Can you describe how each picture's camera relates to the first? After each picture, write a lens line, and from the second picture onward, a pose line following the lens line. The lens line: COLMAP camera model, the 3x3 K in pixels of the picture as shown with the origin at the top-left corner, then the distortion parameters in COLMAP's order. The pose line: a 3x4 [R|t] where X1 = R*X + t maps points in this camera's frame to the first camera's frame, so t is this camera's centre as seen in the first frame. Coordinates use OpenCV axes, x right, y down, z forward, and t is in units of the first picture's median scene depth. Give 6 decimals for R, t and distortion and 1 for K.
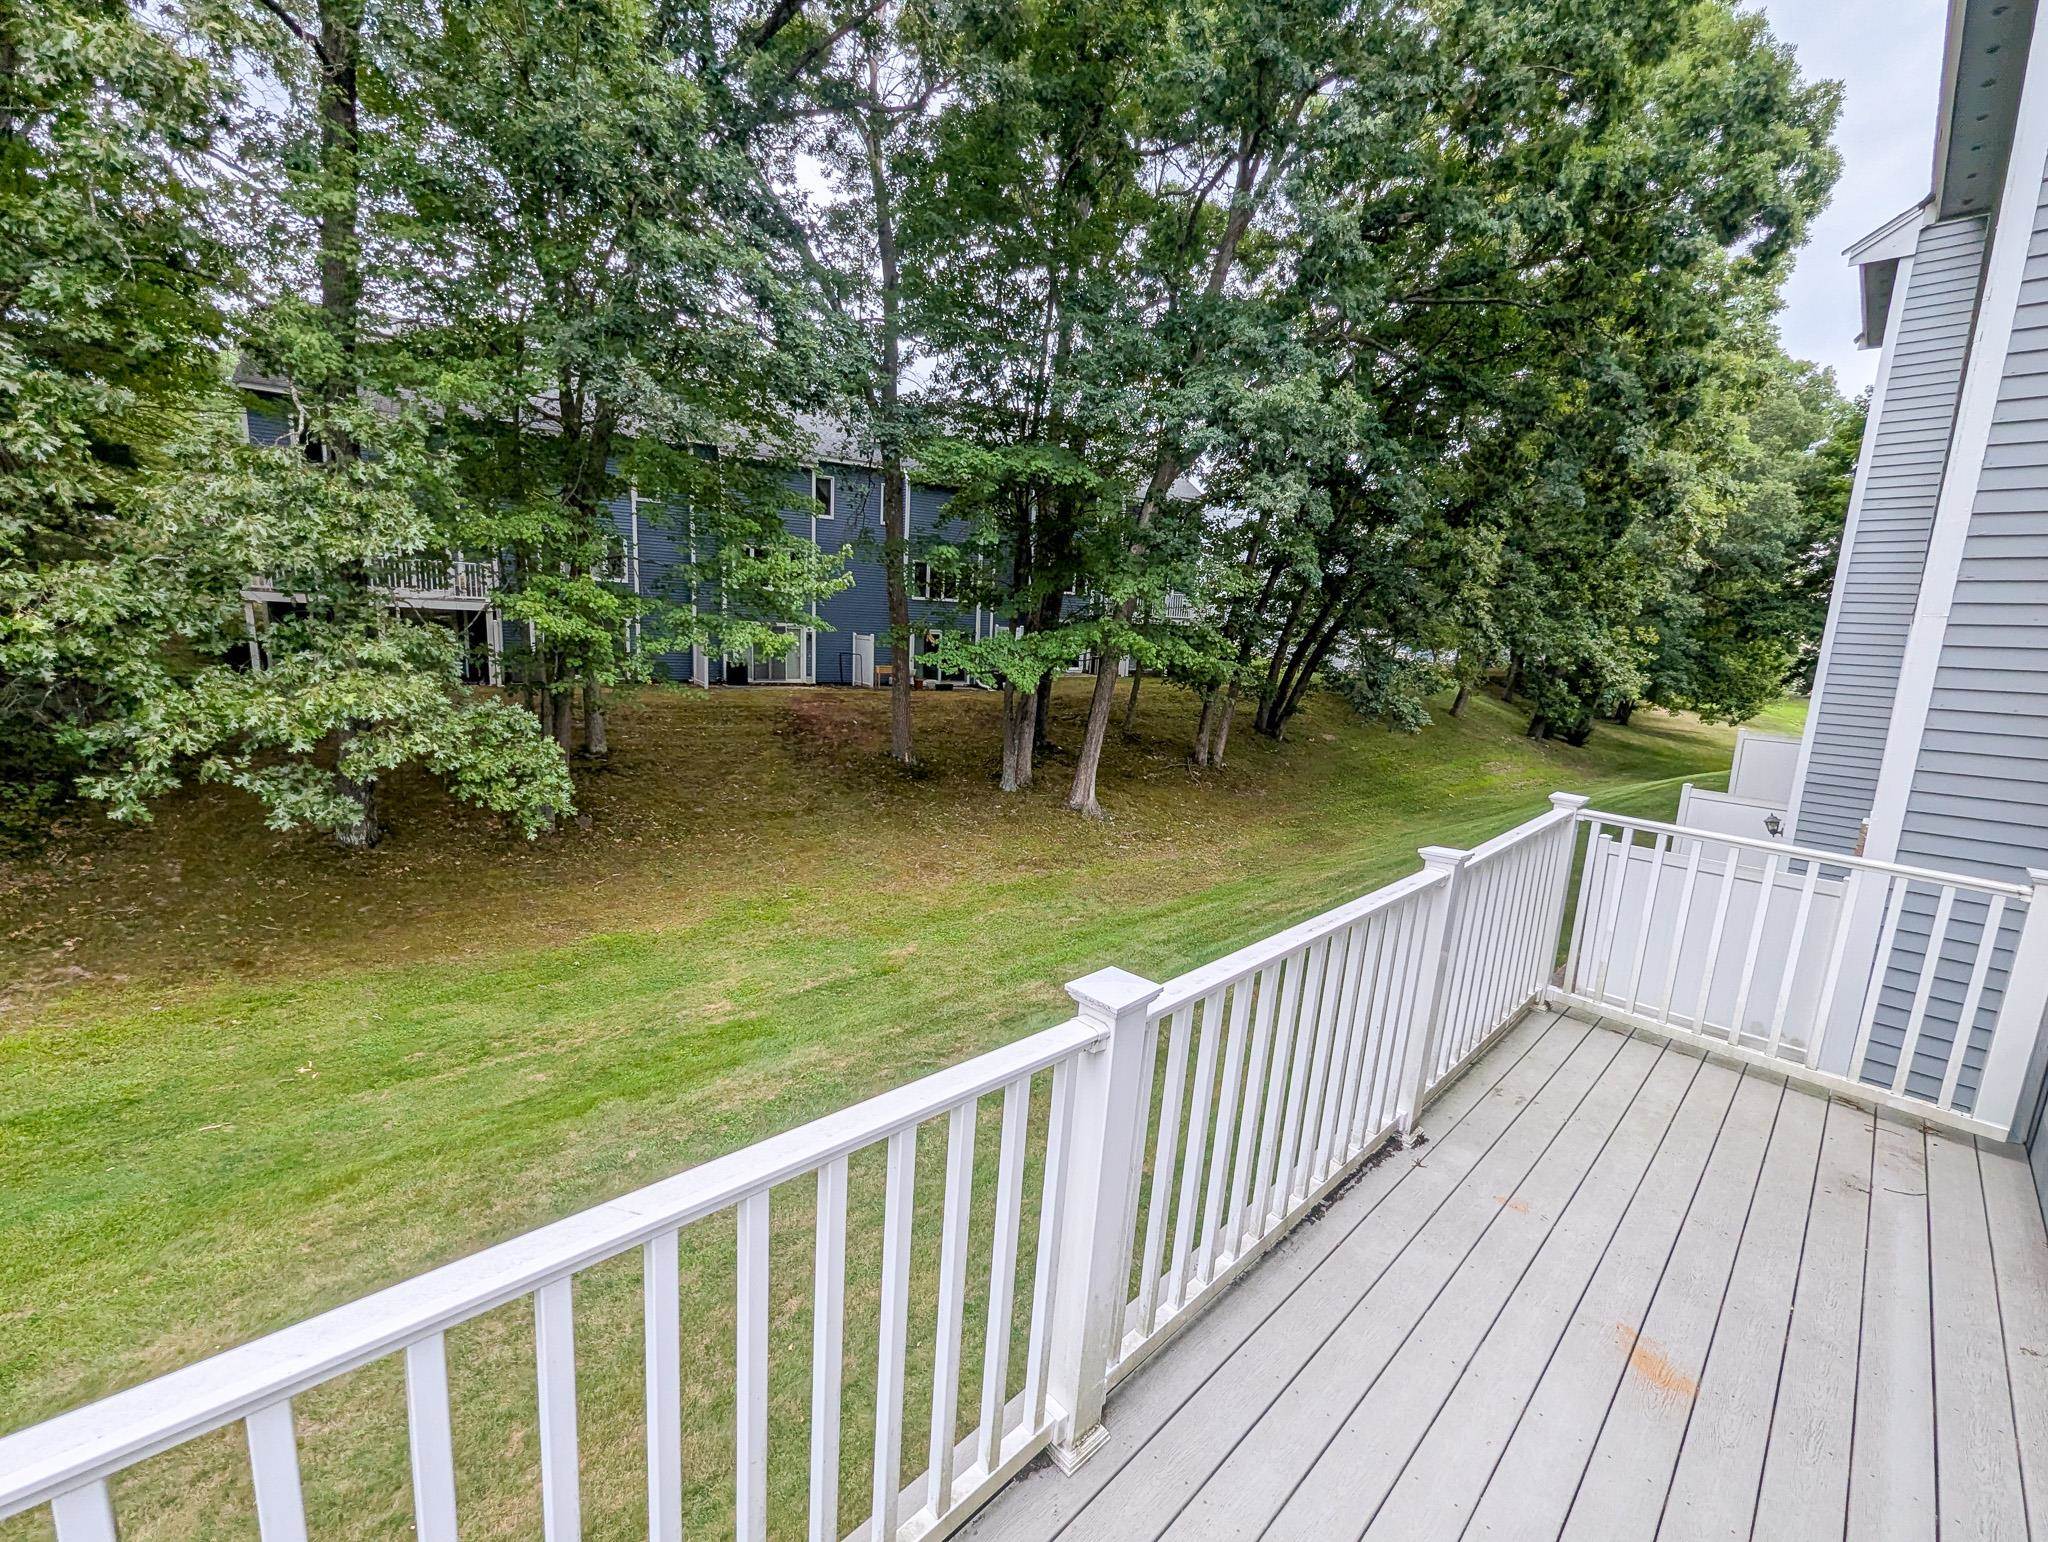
lens RADIAL K [[854.4, 0, 1024.5], [0, 854.4, 779.7], [0, 0, 1]] dist [-0.000699, -0.000040]
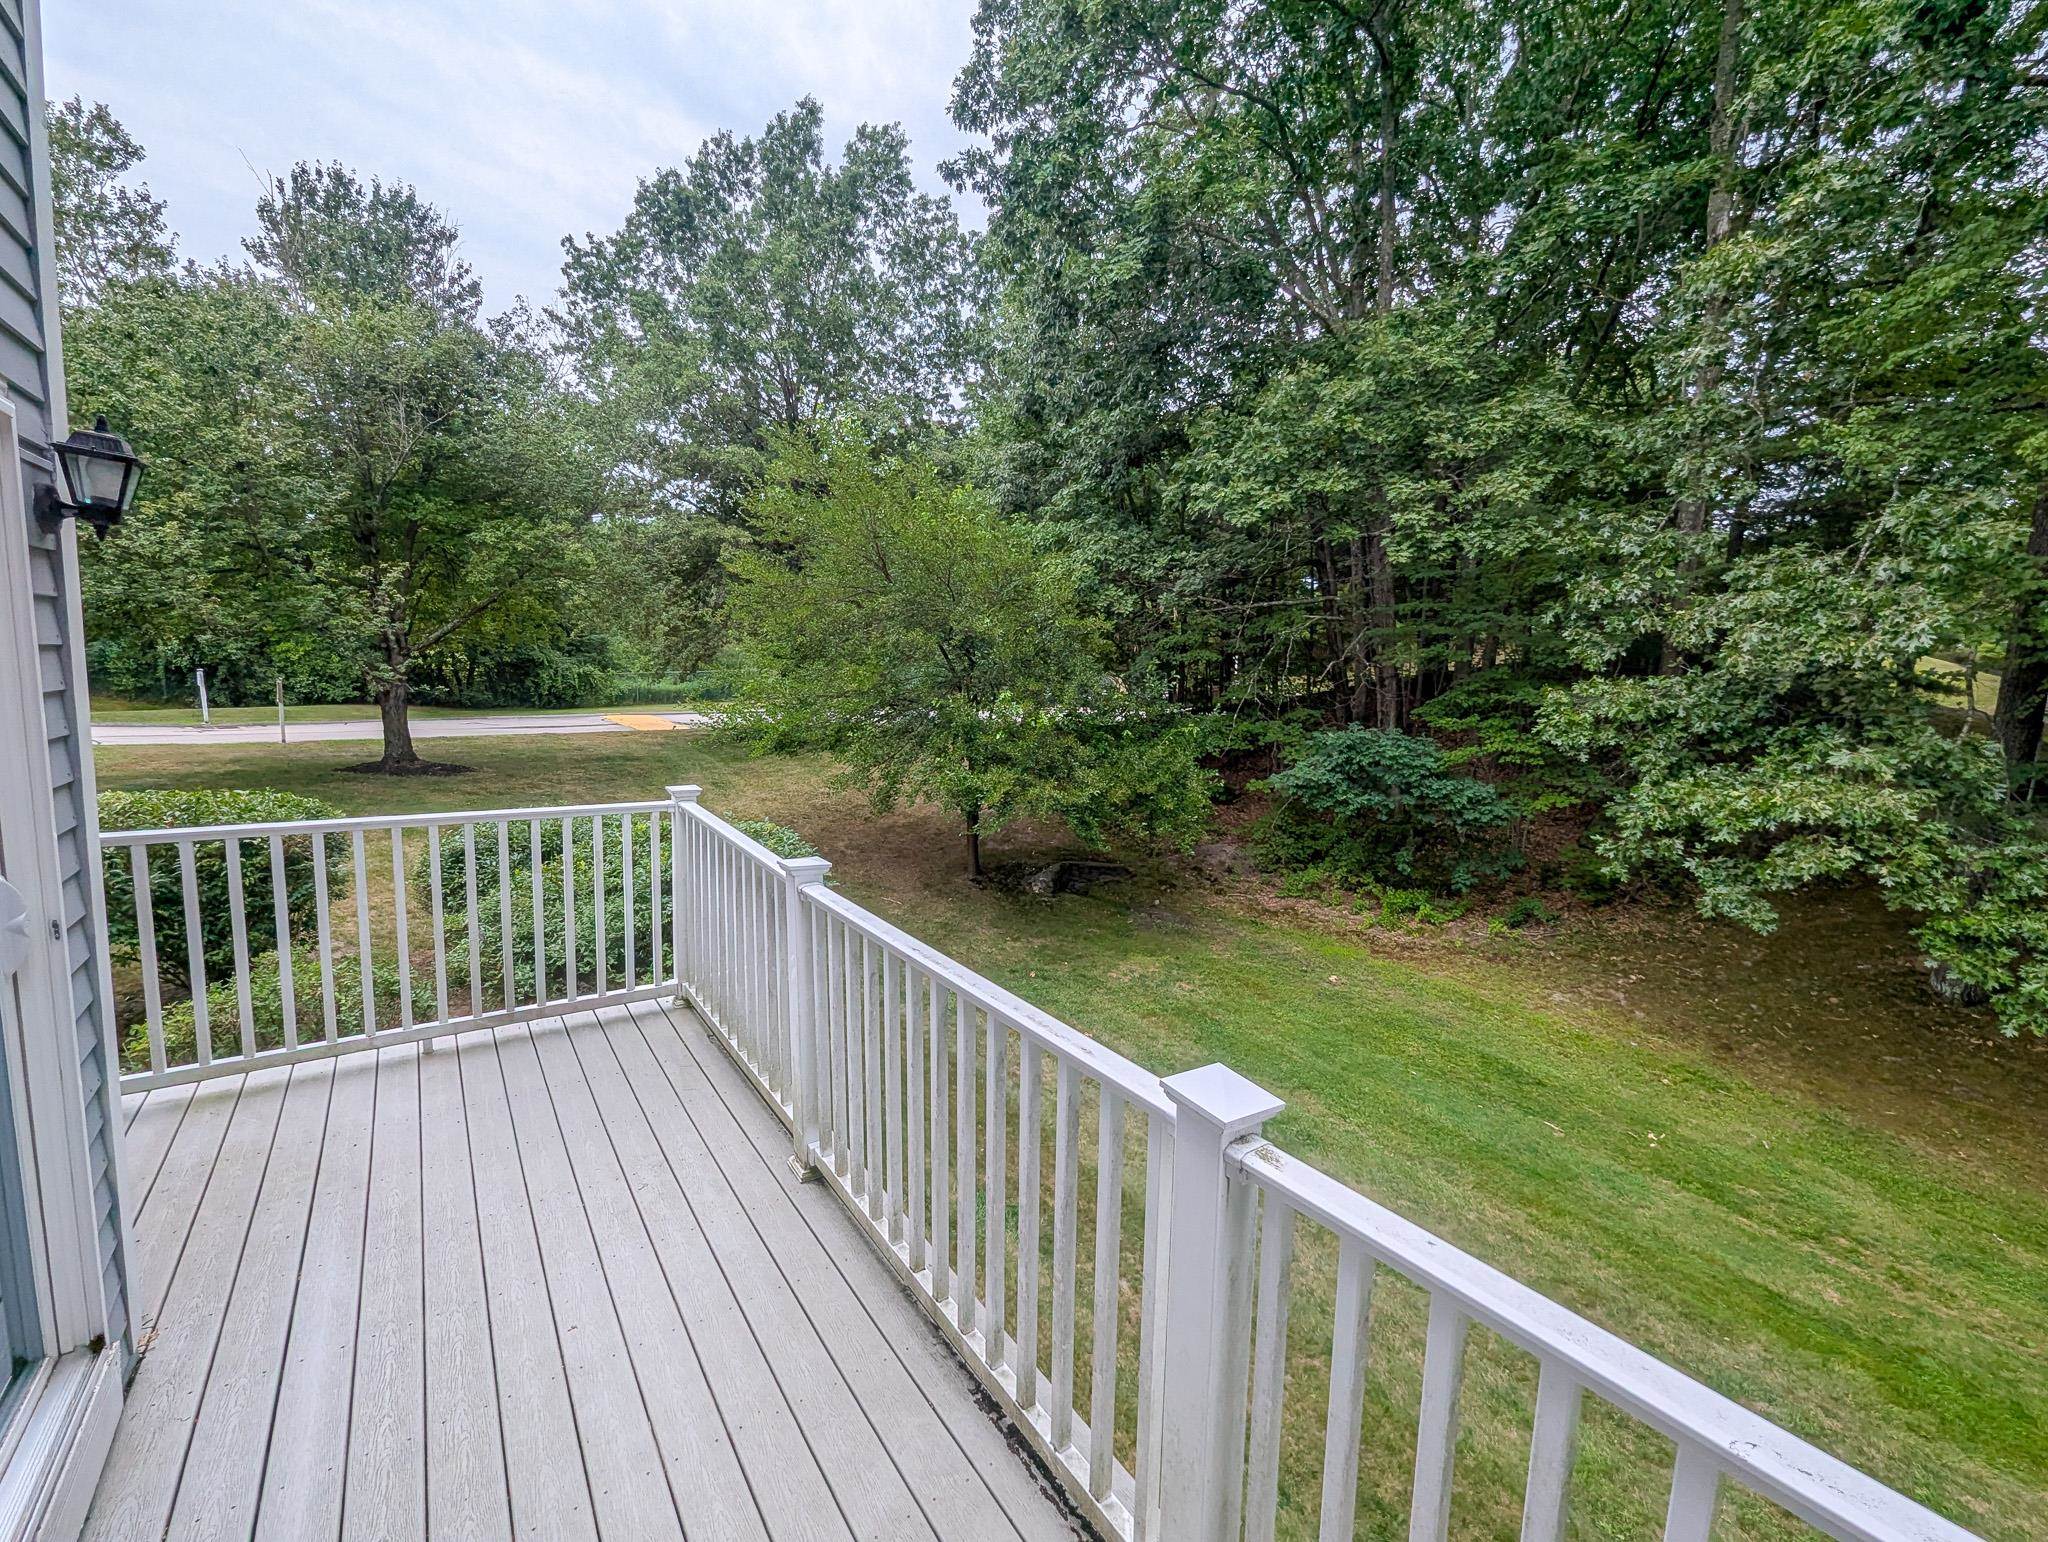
lens RADIAL K [[855.5, 0, 1019.6], [0, 855.5, 782.0], [0, 0, 1]] dist [0.004305, 0.000644]
pose [[-0.162006, 0.073275, -0.984065, 0.256188], [-0.219871, 0.969489, 0.108387, -0.025775], [0.961983, 0.233927, -0.140952, 0.249422]]
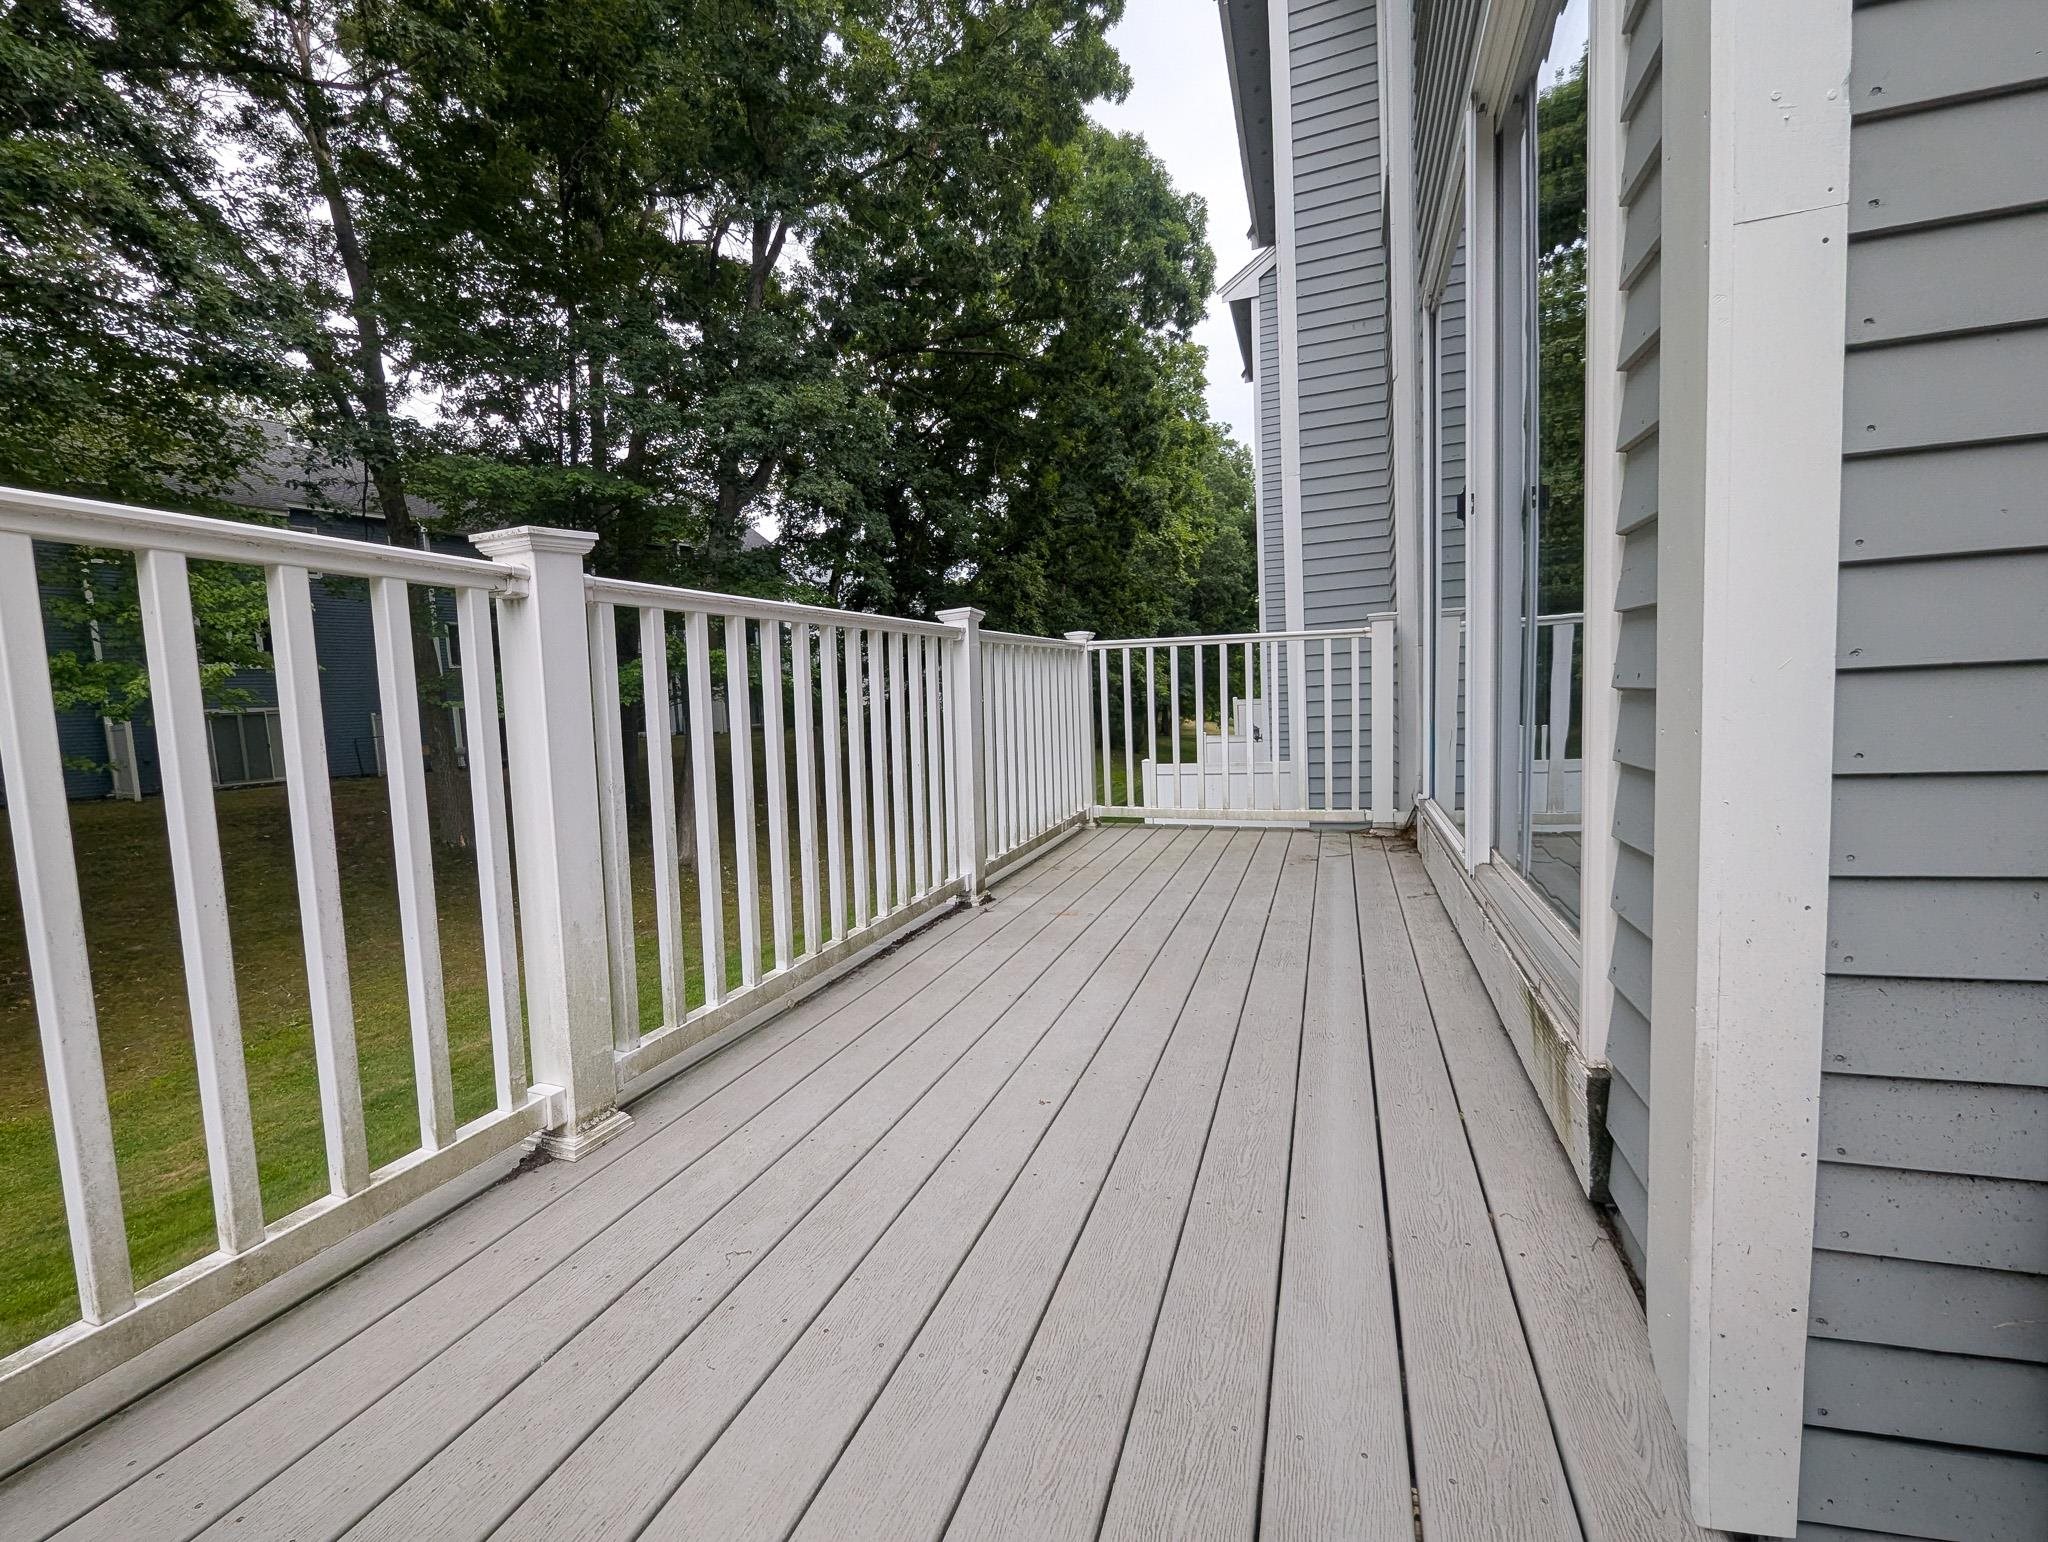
lens RADIAL K [[855.5, 0, 1019.6], [0, 855.5, 782.0], [0, 0, 1]] dist [0.004305, 0.000644]
pose [[0.899747, -0.134302, 0.415233, 0.023992], [0.169631, 0.984278, -0.049212, 0.095163], [-0.402096, 0.114715, 0.908383, 0.006262]]
